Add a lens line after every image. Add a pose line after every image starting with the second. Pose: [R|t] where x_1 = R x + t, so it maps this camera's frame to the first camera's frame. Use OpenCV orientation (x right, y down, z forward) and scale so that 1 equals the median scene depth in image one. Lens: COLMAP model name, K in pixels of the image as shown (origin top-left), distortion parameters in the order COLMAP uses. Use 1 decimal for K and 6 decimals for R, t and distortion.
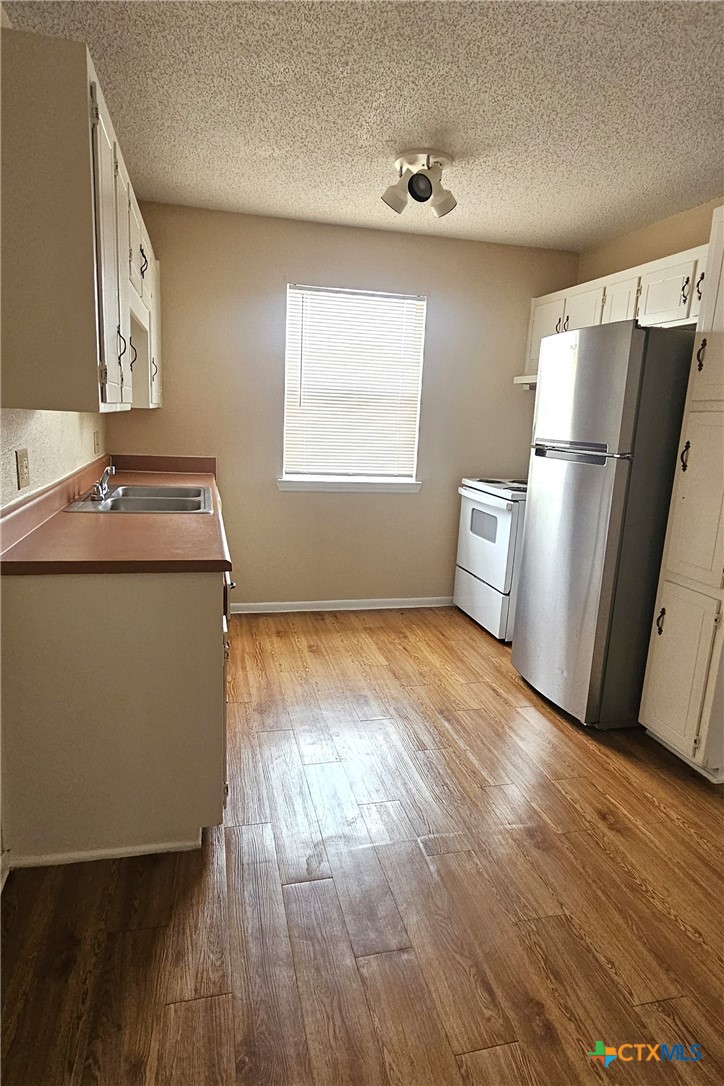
lens RADIAL K [[642.9, 0, 362.0], [0, 642.9, 543.0], [0, 0, 1]] dist [-0.006533, -0.001505]
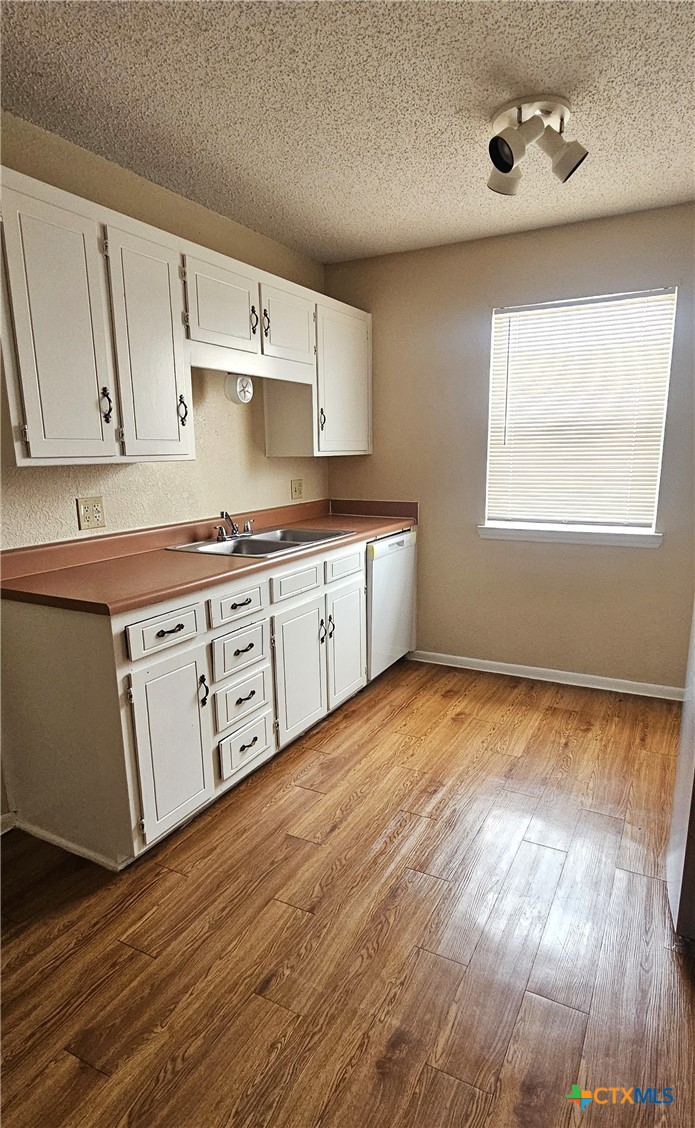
lens RADIAL K [[615.7, 0, 349.5], [0, 615.7, 574.8], [0, 0, 1]] dist [-0.000163, -0.001161]
pose [[0.743174, 0.077641, -0.664578, 0.330279], [-0.085459, 0.996124, 0.020808, -0.032805], [0.663618, 0.041330, 0.746929, 0.233101]]
